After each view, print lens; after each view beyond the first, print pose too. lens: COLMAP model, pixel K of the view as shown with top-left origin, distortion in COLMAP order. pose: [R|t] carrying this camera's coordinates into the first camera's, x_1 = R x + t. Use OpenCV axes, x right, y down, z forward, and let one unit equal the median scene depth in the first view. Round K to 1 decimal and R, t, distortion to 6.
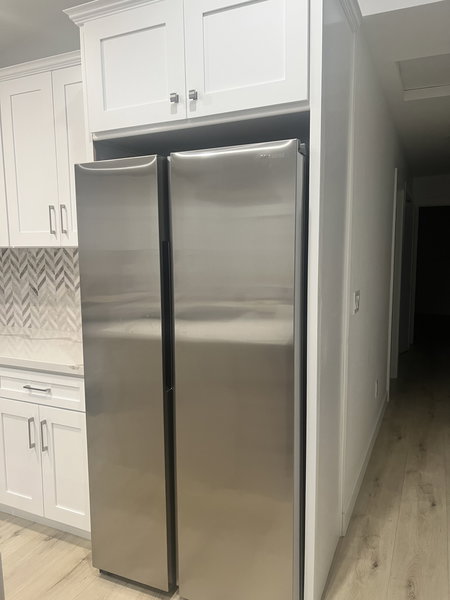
lens RADIAL K [[460.0, 0, 225.6], [0, 460.0, 299.9], [0, 0, 1]] dist [0.012525, -0.013343]
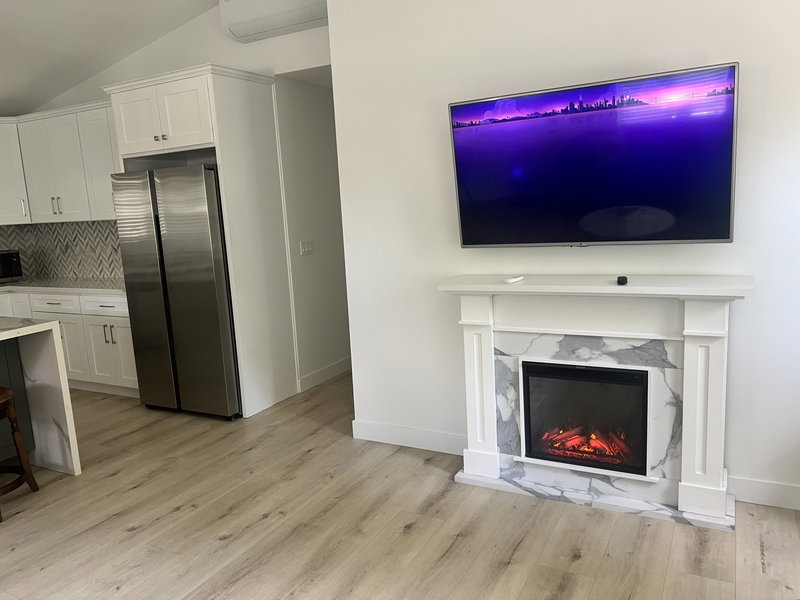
lens RADIAL K [[613.4, 0, 394.9], [0, 613.4, 299.1], [0, 0, 1]] dist [0.012525, -0.013343]
pose [[0.996763, -0.029621, -0.074741, 0.586200], [0.031861, 0.999073, 0.028961, 0.104106], [0.073814, -0.031248, 0.996782, -0.834641]]
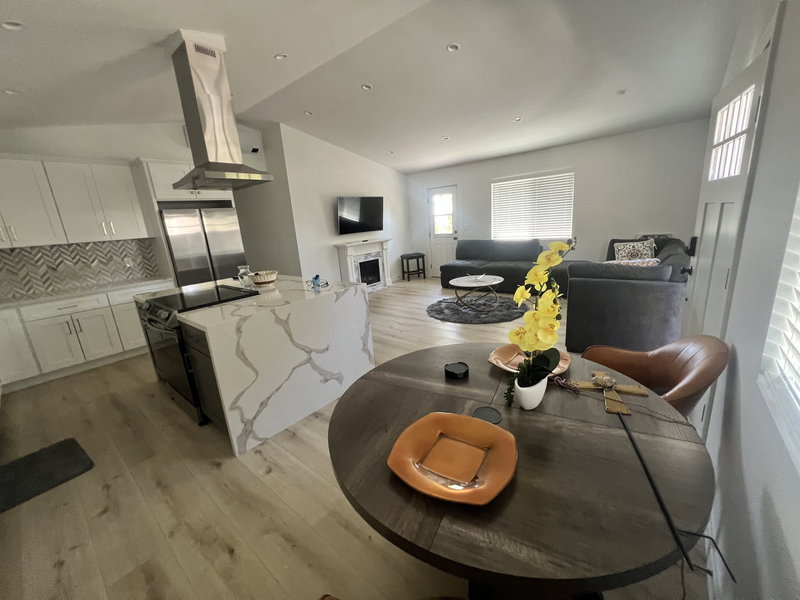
lens RADIAL K [[320.2, 0, 397.8], [0, 320.2, 300.7], [0, 0, 1]] dist [-0.004363, 0.000303]
pose [[0.268808, -0.252681, 0.929459, -1.272796], [0.181679, 0.960956, 0.208700, 0.088326], [-0.945904, 0.112763, 0.304220, -0.680172]]
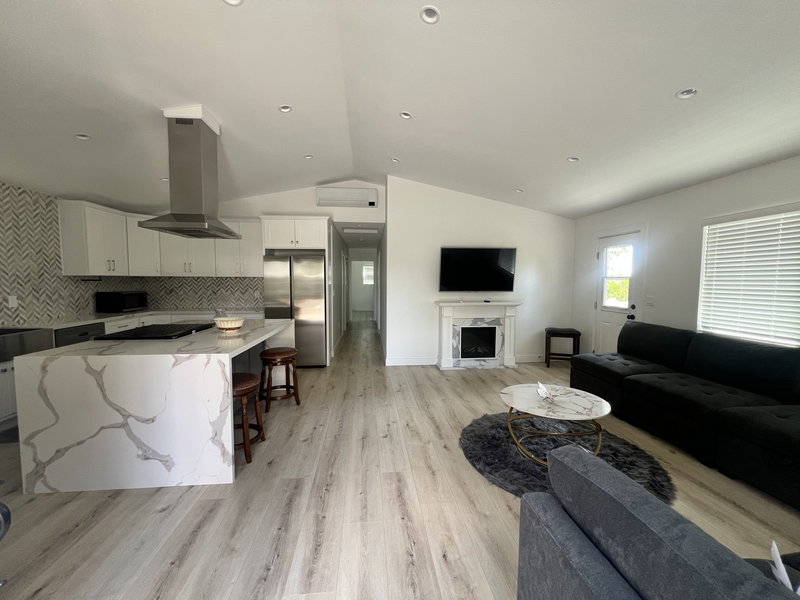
lens RADIAL K [[320.2, 0, 398.7], [0, 320.2, 300.4], [0, 0, 1]] dist [-0.004363, 0.000303]
pose [[0.865621, -0.024658, 0.500092, -0.423569], [0.049776, 0.998077, -0.036947, 0.145639], [-0.498219, 0.056874, 0.865184, -1.130730]]
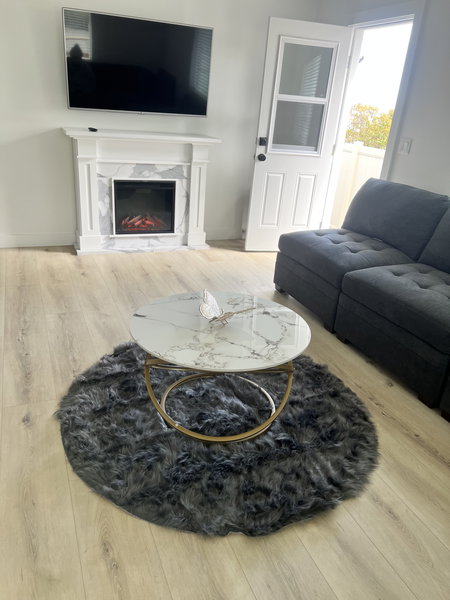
lens RADIAL K [[460.0, 0, 225.1], [0, 460.0, 304.1], [0, 0, 1]] dist [0.012525, -0.013343]
pose [[0.678753, -0.241479, 0.693529, -0.094417], [0.003813, 0.945537, 0.325493, 0.147536], [-0.734357, -0.218285, 0.642706, -1.011686]]
